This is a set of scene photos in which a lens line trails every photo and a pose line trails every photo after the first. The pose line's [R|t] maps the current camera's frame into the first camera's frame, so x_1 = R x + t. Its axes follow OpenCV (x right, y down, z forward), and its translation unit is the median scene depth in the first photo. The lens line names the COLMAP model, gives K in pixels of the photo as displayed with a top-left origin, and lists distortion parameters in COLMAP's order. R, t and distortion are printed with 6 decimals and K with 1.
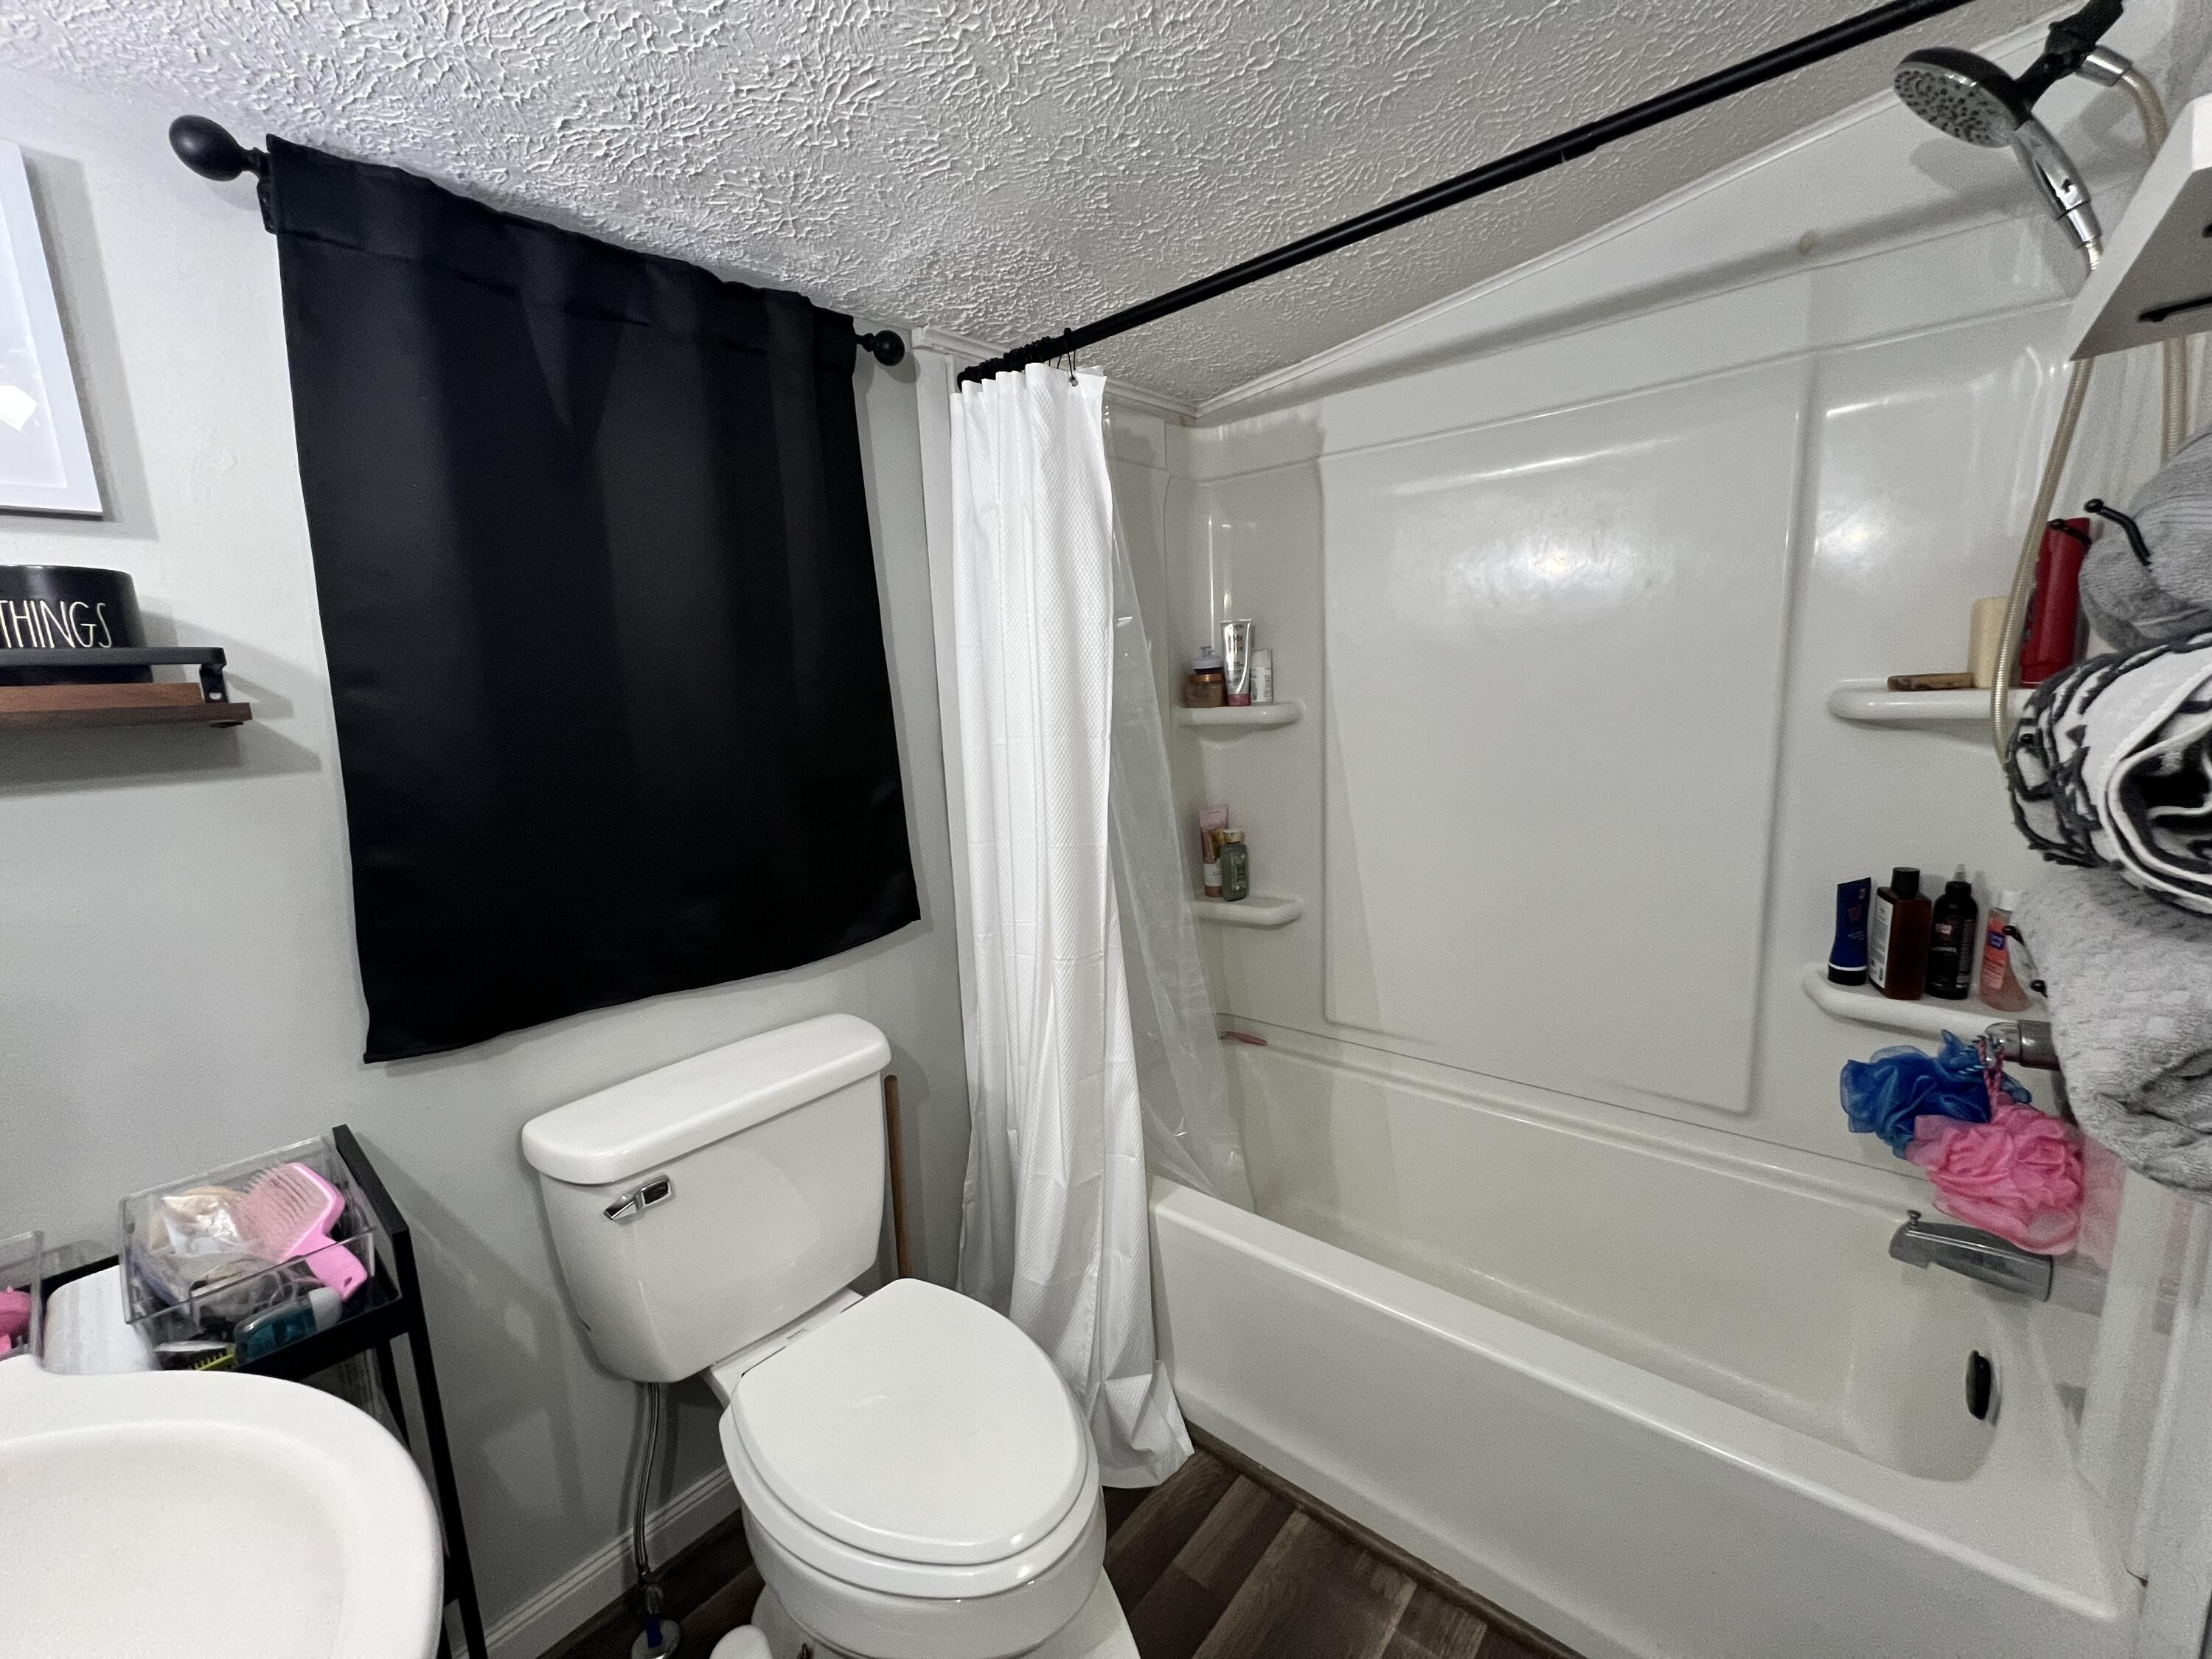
lens RADIAL K [[885.4, 0, 1108.8], [0, 885.4, 835.6], [0, 0, 1]] dist [0.000443, -0.000746]
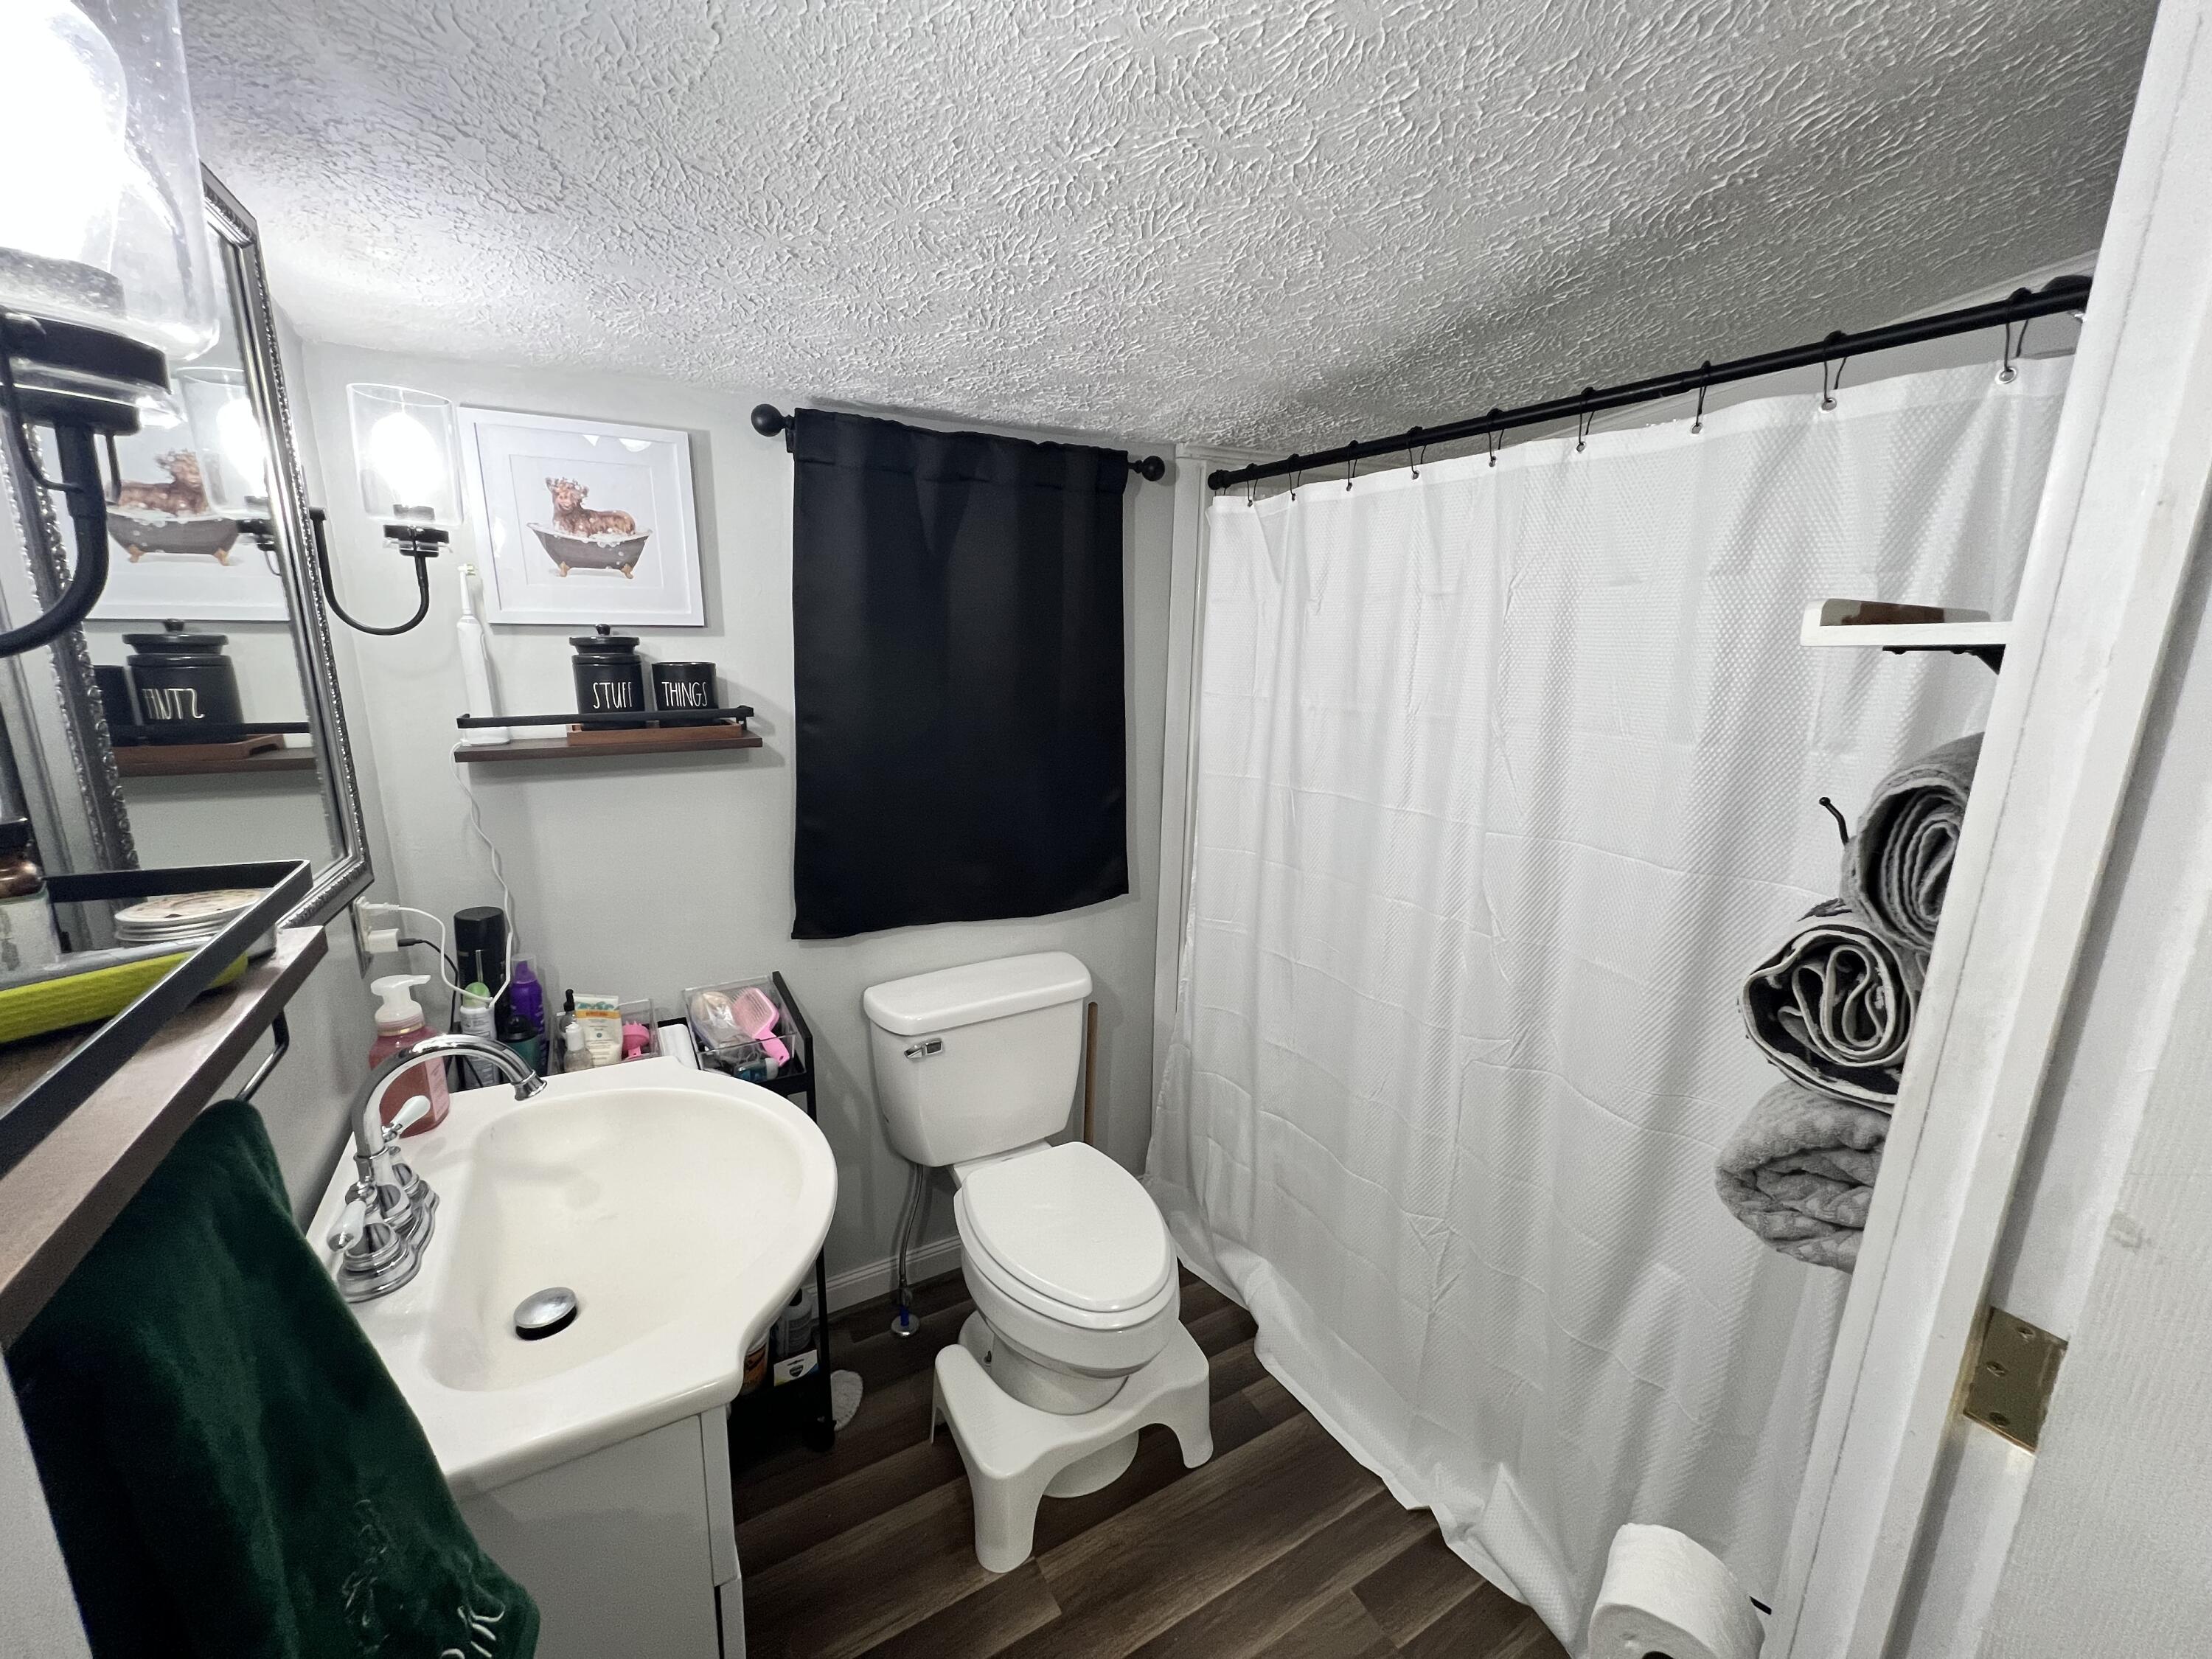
lens RADIAL K [[885.4, 0, 1108.8], [0, 885.4, 835.6], [0, 0, 1]] dist [0.000443, -0.000746]
pose [[0.944300, 0.138639, -0.298458, 0.207661], [-0.117463, 0.989184, 0.087851, -0.149946], [0.307409, -0.047900, 0.950371, -0.396988]]
